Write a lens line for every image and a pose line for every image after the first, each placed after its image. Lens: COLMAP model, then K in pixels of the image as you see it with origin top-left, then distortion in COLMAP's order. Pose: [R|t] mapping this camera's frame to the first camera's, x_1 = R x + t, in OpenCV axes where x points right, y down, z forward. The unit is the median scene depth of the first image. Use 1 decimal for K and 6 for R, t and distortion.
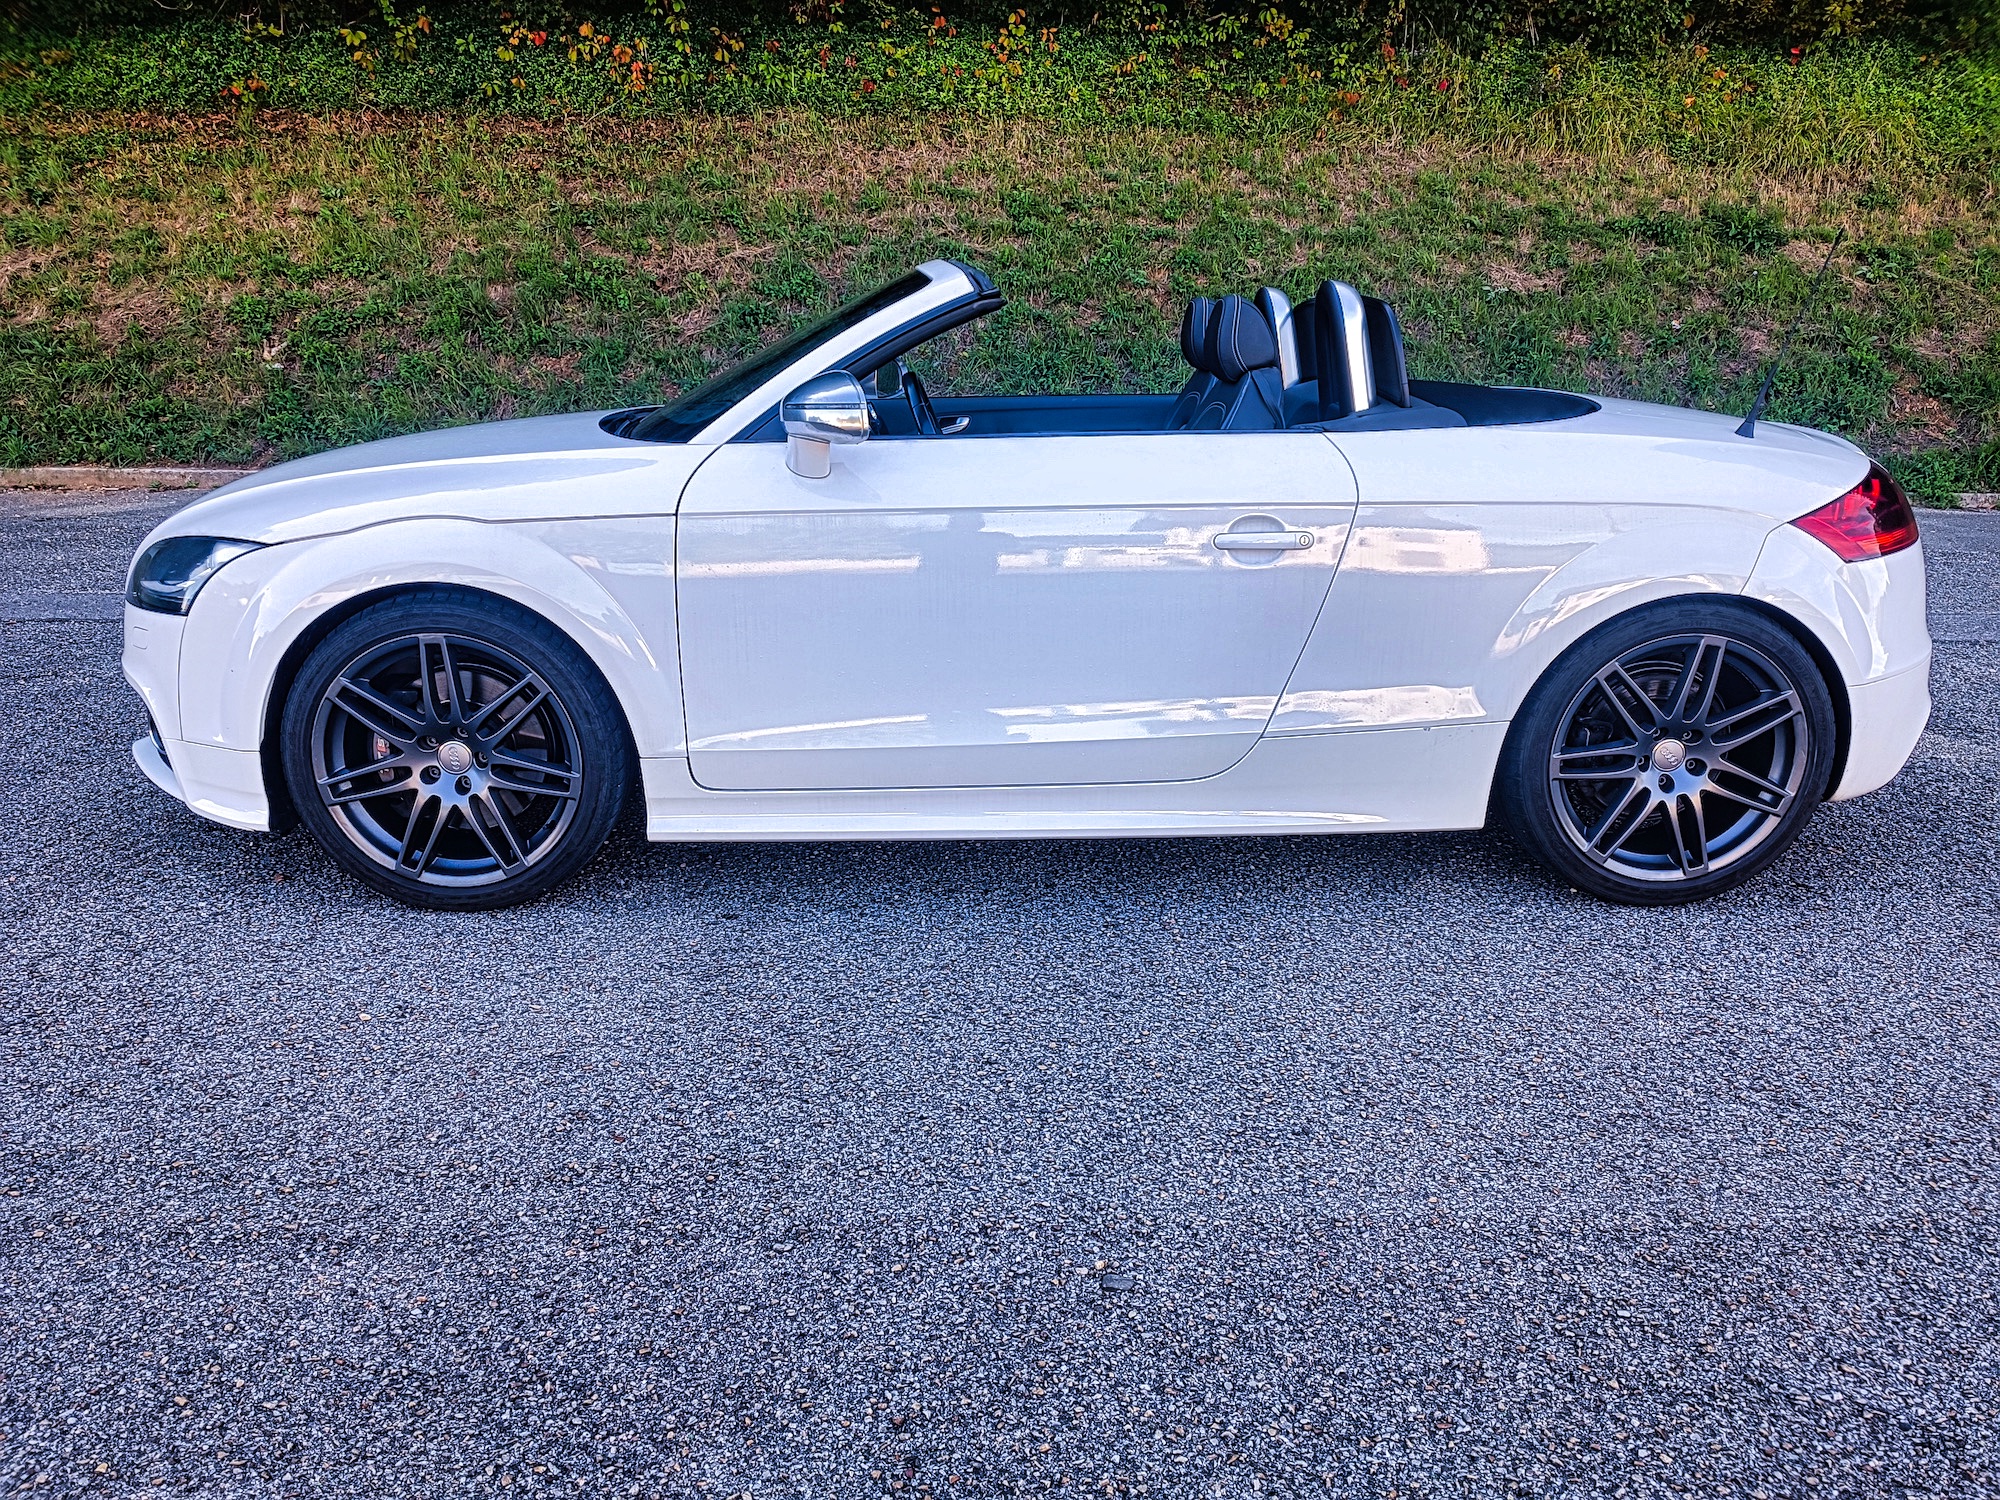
lens RADIAL K [[1449.6, 0, 1000.0], [0, 1449.6, 750.0], [0, 0, 1]] dist [0.065664, -0.067753]
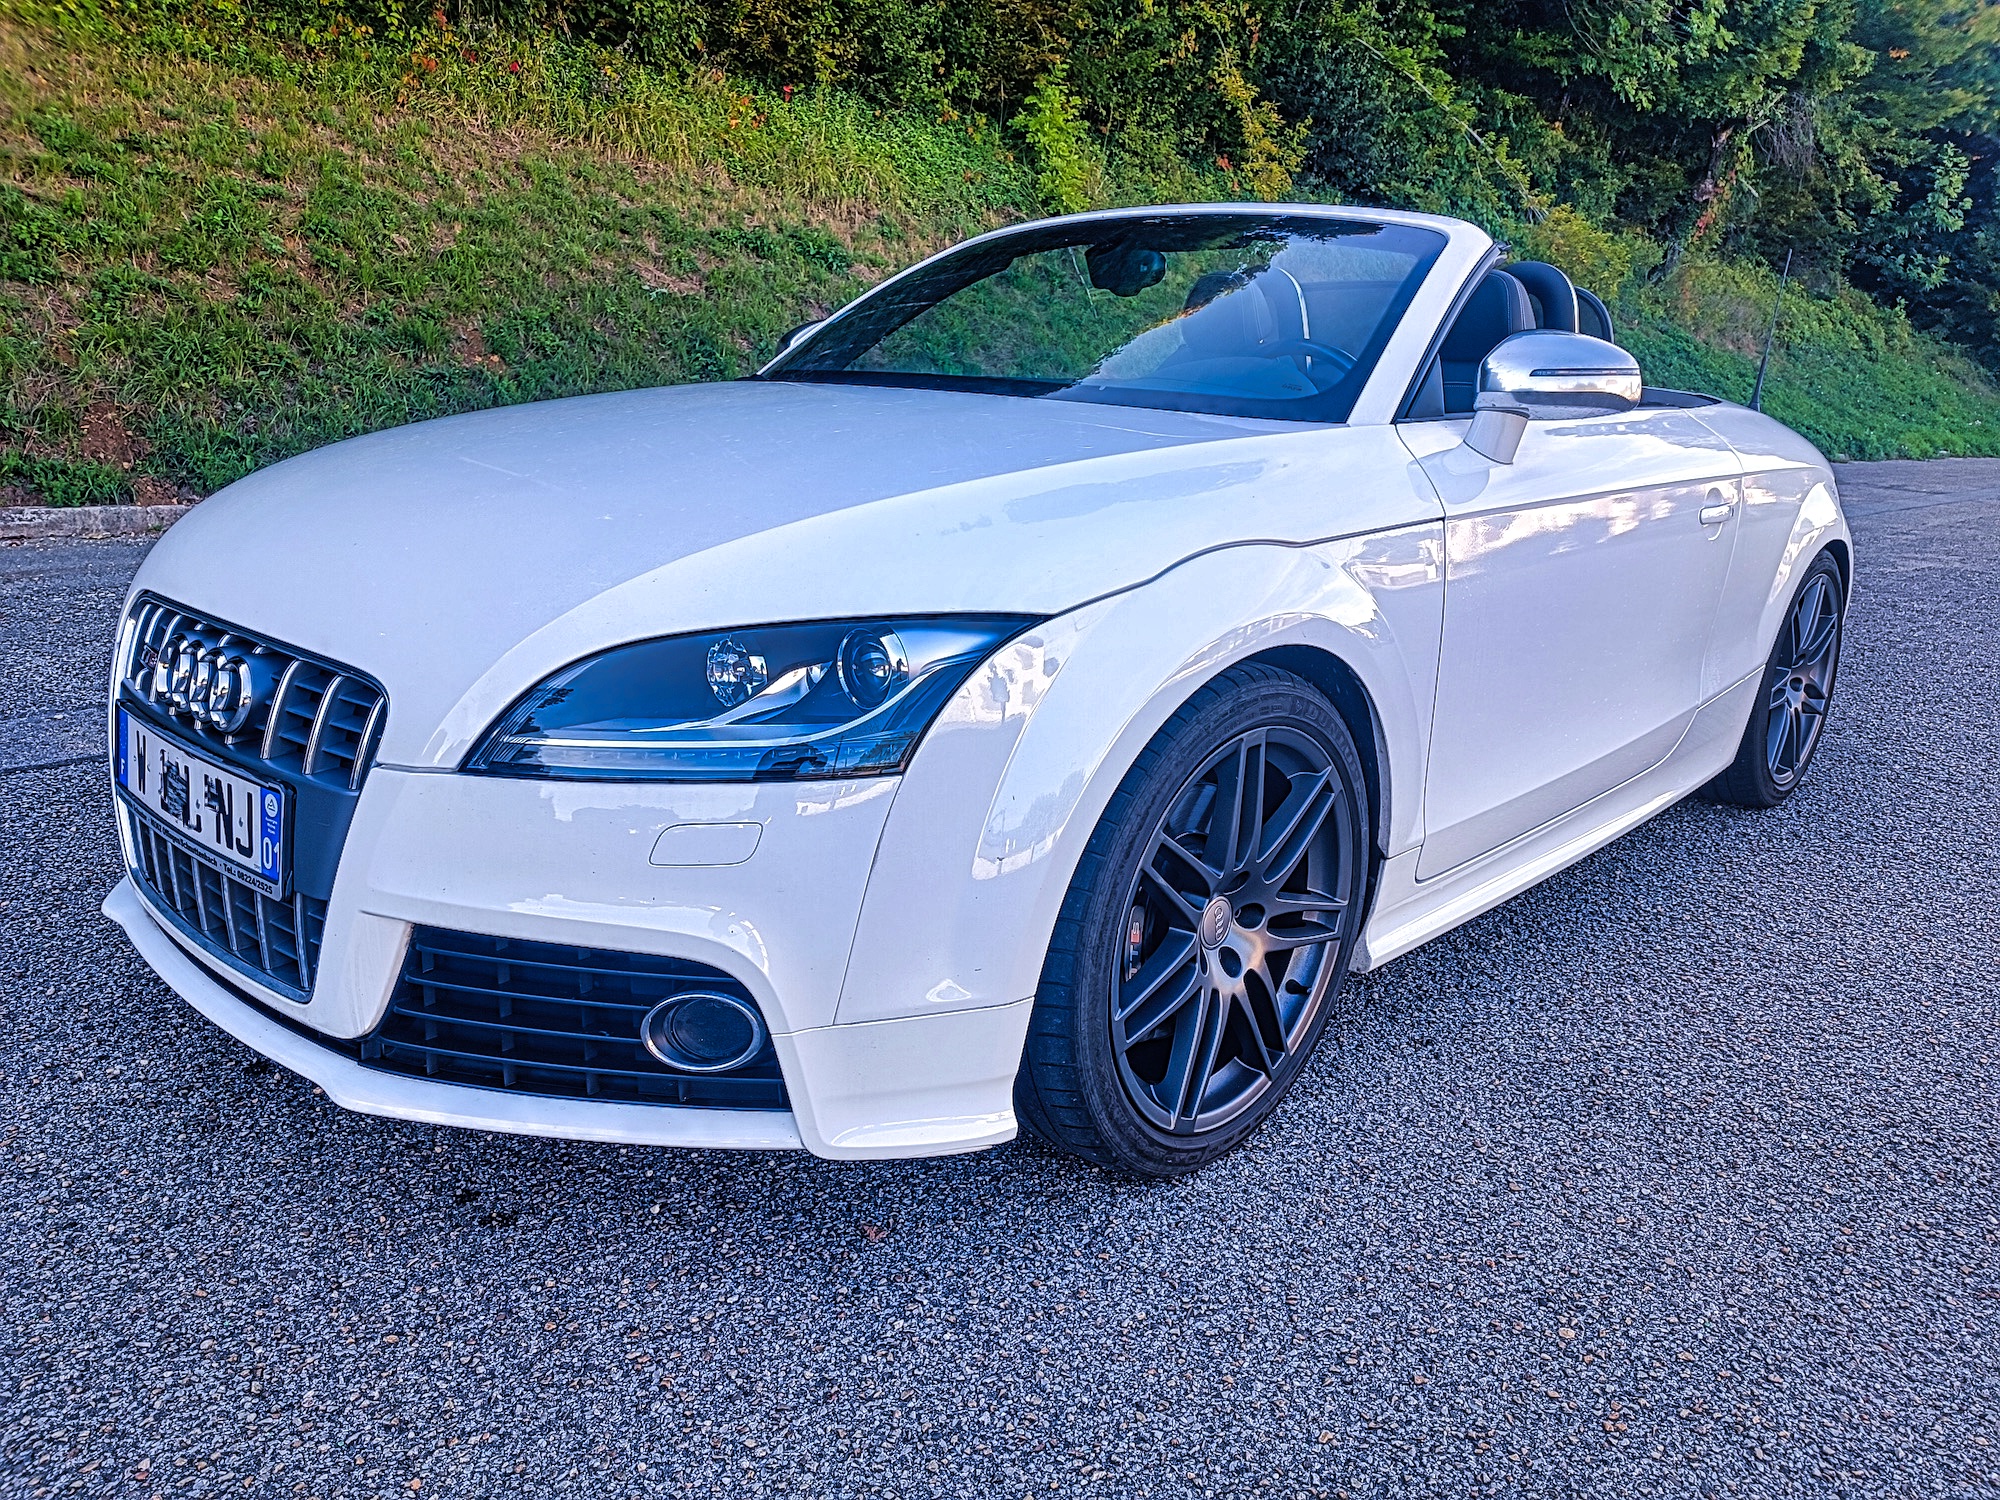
lens RADIAL K [[1449.6, 0, 1000.0], [0, 1449.6, 750.0], [0, 0, 1]] dist [0.065664, -0.067753]
pose [[0.700163, -0.163705, 0.694962, -0.234166], [0.168232, 0.983780, 0.062248, -0.033414], [-0.693880, 0.073331, 0.716347, 0.162957]]
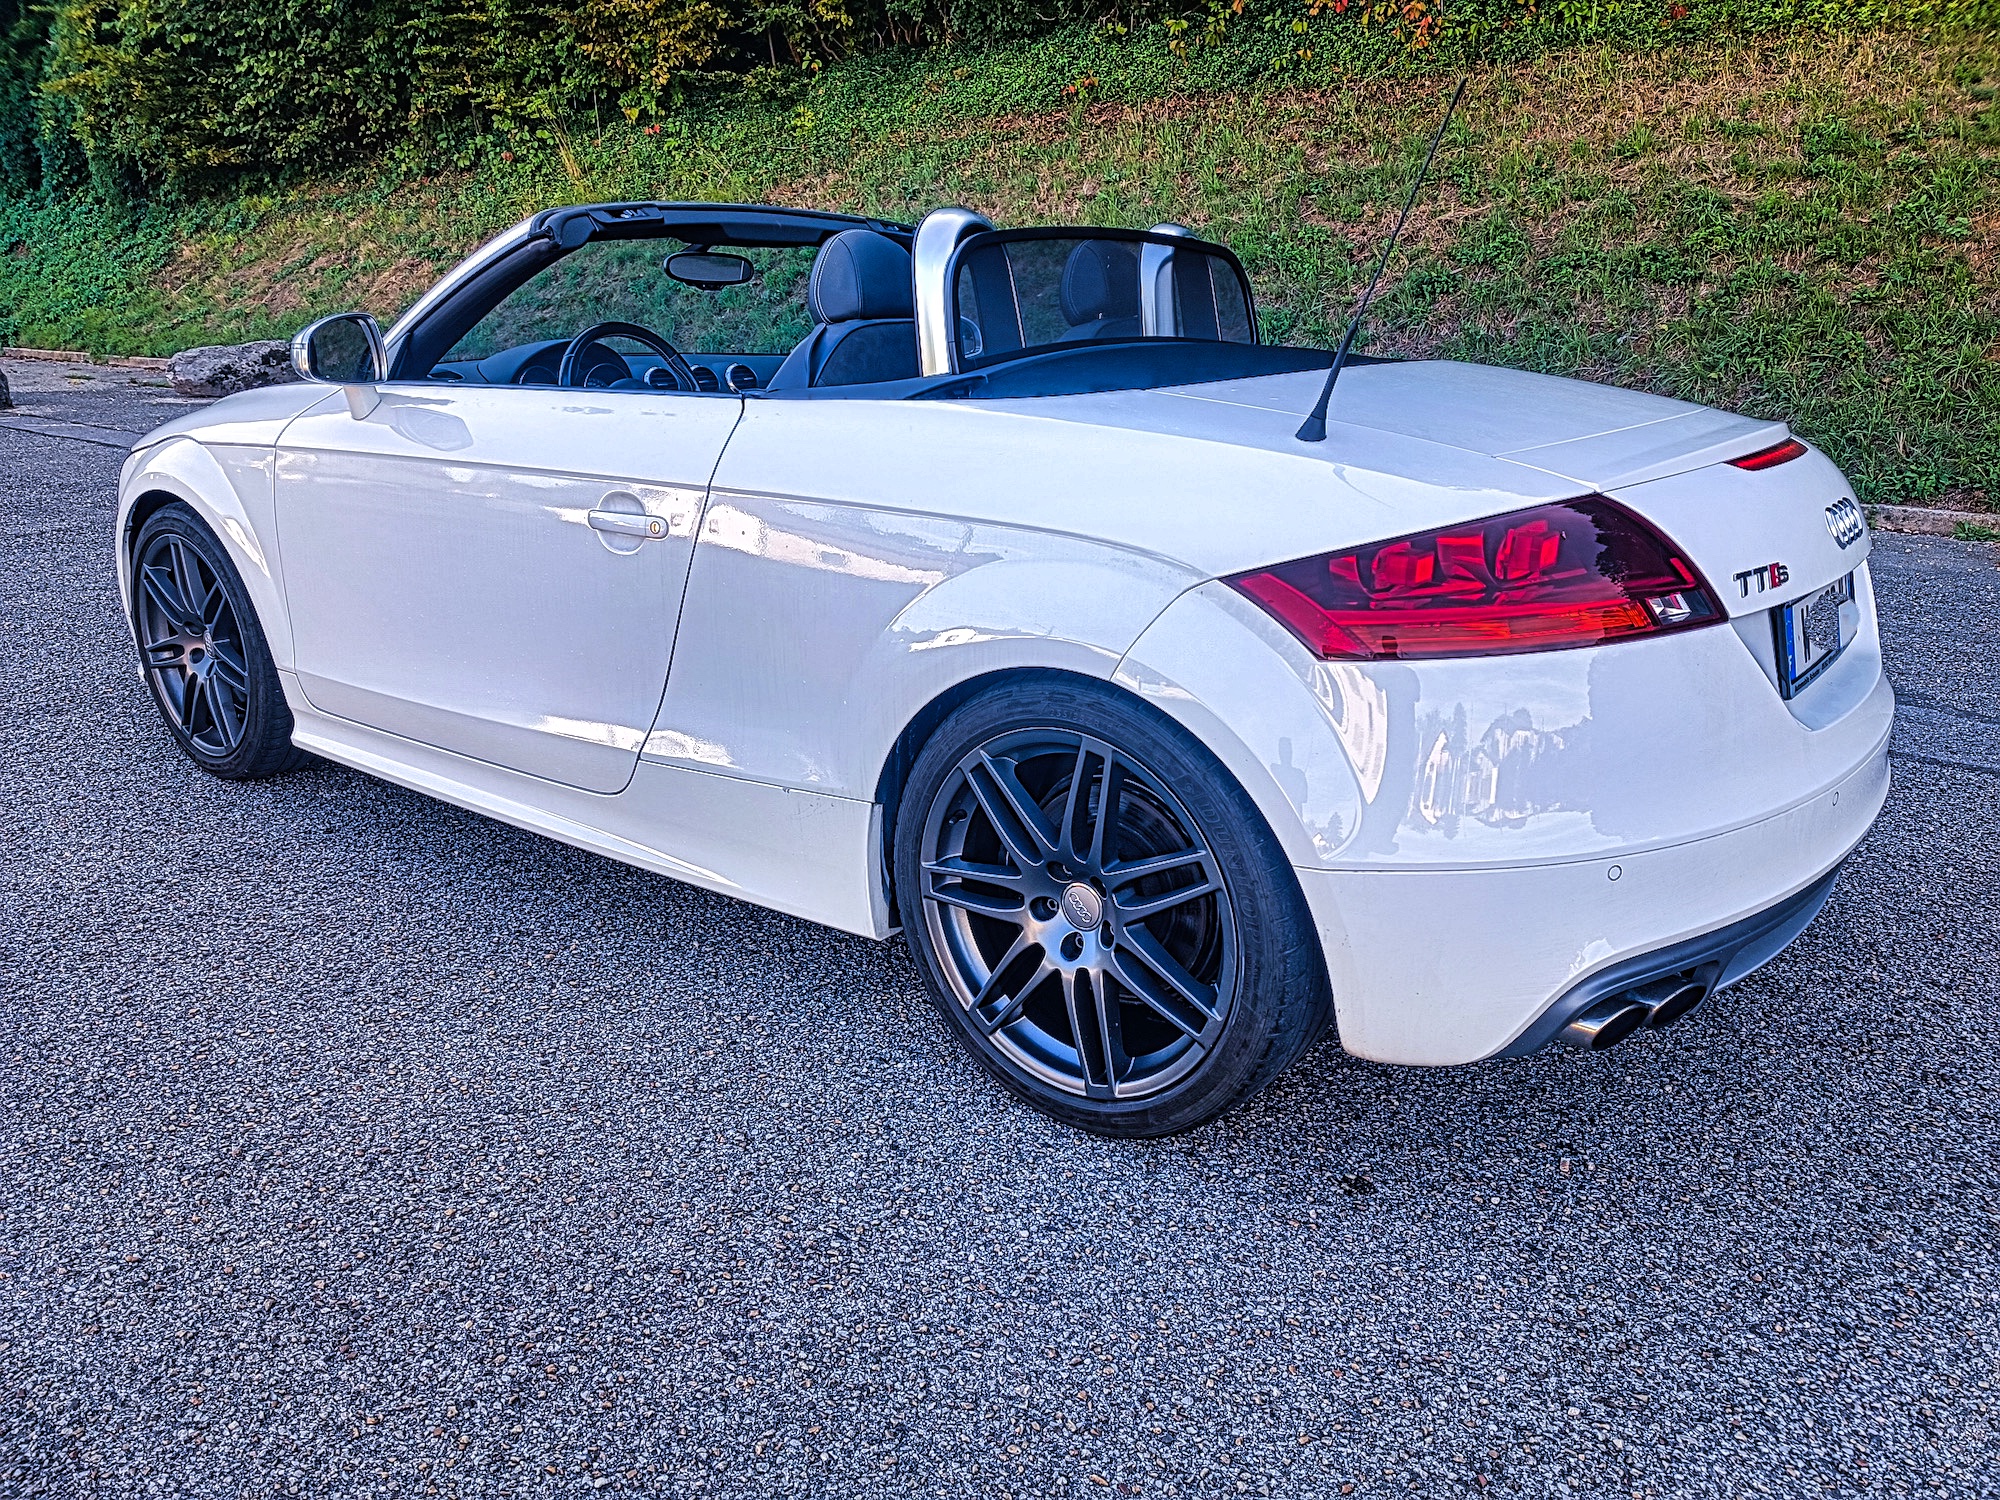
lens RADIAL K [[1449.6, 0, 1000.0], [0, 1449.6, 750.0], [0, 0, 1]] dist [0.065664, -0.067753]
pose [[0.770586, 0.187189, -0.609227, 0.226836], [-0.179961, 0.980904, 0.073764, -0.030182], [0.611401, 0.052795, 0.789558, 0.124327]]
